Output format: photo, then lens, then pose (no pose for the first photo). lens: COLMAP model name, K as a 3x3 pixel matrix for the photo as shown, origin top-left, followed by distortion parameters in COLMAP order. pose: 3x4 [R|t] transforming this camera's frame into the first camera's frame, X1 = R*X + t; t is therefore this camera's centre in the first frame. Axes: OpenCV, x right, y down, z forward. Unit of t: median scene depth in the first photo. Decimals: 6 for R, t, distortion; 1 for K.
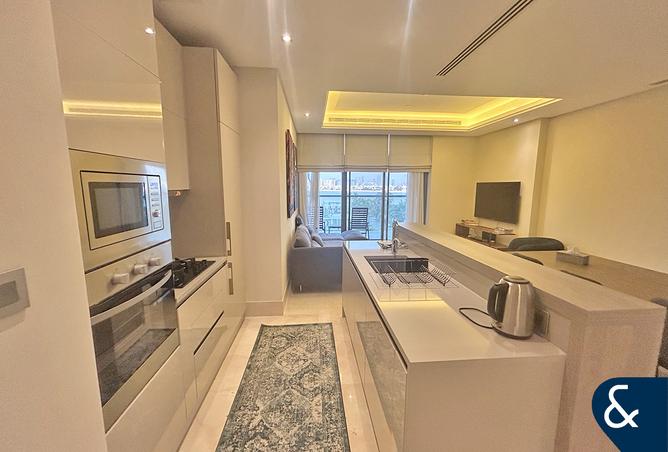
lens RADIAL K [[275.3, 0, 334.1], [0, 275.3, 226.2], [0, 0, 1]] dist [-0.004852, -0.000392]
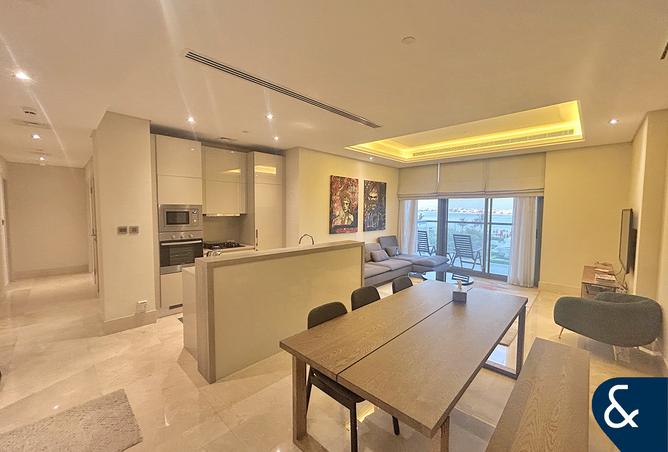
lens RADIAL K [[275.3, 0, 337.2], [0, 275.3, 230.7], [0, 0, 1]] dist [-0.004852, -0.000392]
pose [[0.672419, 0.055693, -0.738072, 0.543754], [-0.112620, 0.993253, -0.027654, -0.005046], [0.731552, 0.101717, 0.674155, 0.023574]]
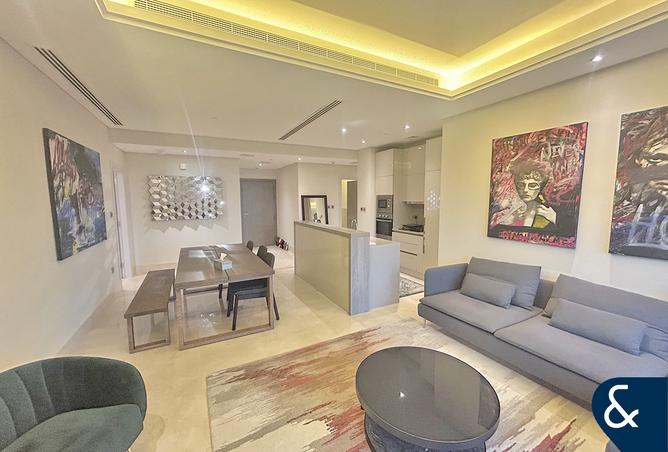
lens RADIAL K [[275.3, 0, 335.3], [0, 275.3, 225.5], [0, 0, 1]] dist [-0.004852, -0.000392]
pose [[-0.919260, 0.041221, -0.391487, 0.373800], [-0.055080, 0.971250, 0.231601, -0.140999], [0.389778, 0.234464, -0.890561, 0.922656]]
